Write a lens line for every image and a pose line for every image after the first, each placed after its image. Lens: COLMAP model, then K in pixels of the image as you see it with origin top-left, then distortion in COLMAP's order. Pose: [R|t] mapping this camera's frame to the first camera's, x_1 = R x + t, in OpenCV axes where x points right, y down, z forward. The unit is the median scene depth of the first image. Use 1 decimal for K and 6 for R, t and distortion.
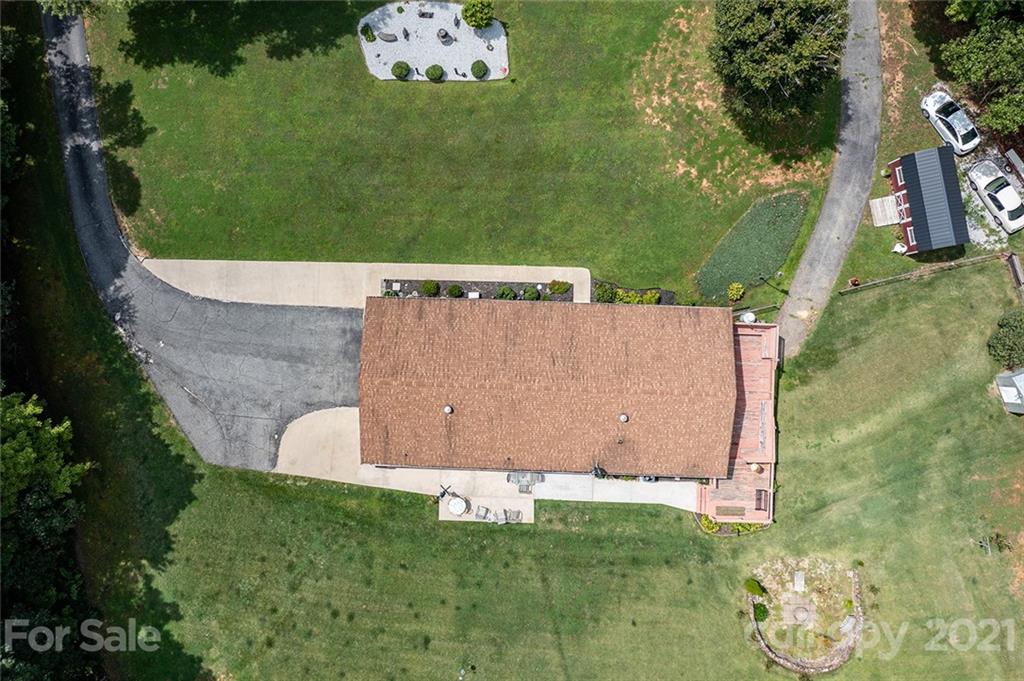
lens RADIAL K [[811.7, 0, 495.5], [0, 811.7, 323.2], [0, 0, 1]] dist [-0.028208, 0.016867]
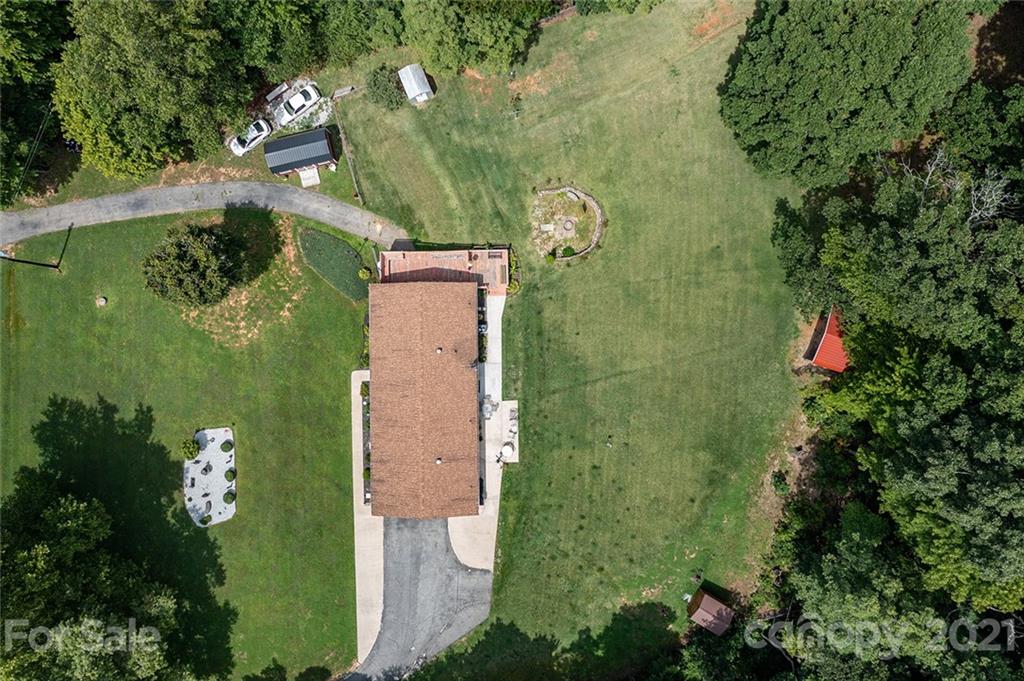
lens RADIAL K [[811.7, 0, 509.4], [0, 811.7, 340.7], [0, 0, 1]] dist [-0.028208, 0.016867]
pose [[-0.042218, -0.998771, 0.025963, 0.119815], [0.999082, -0.042390, -0.006110, 0.242713], [0.007203, 0.025682, 0.999644, -0.540728]]
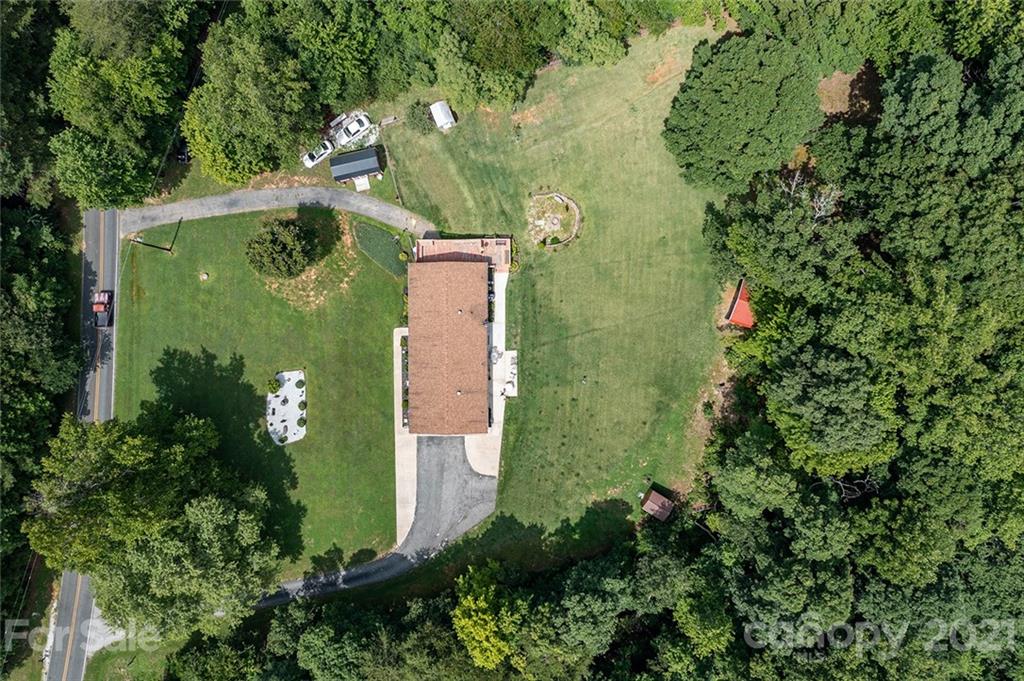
lens RADIAL K [[811.7, 0, 513.4], [0, 811.7, 341.8], [0, 0, 1]] dist [-0.028208, 0.016867]
pose [[-0.036906, -0.999037, 0.023741, 0.020047], [0.999317, -0.036935, -0.000773, 0.237615], [0.001649, 0.023696, 0.999718, -1.074511]]
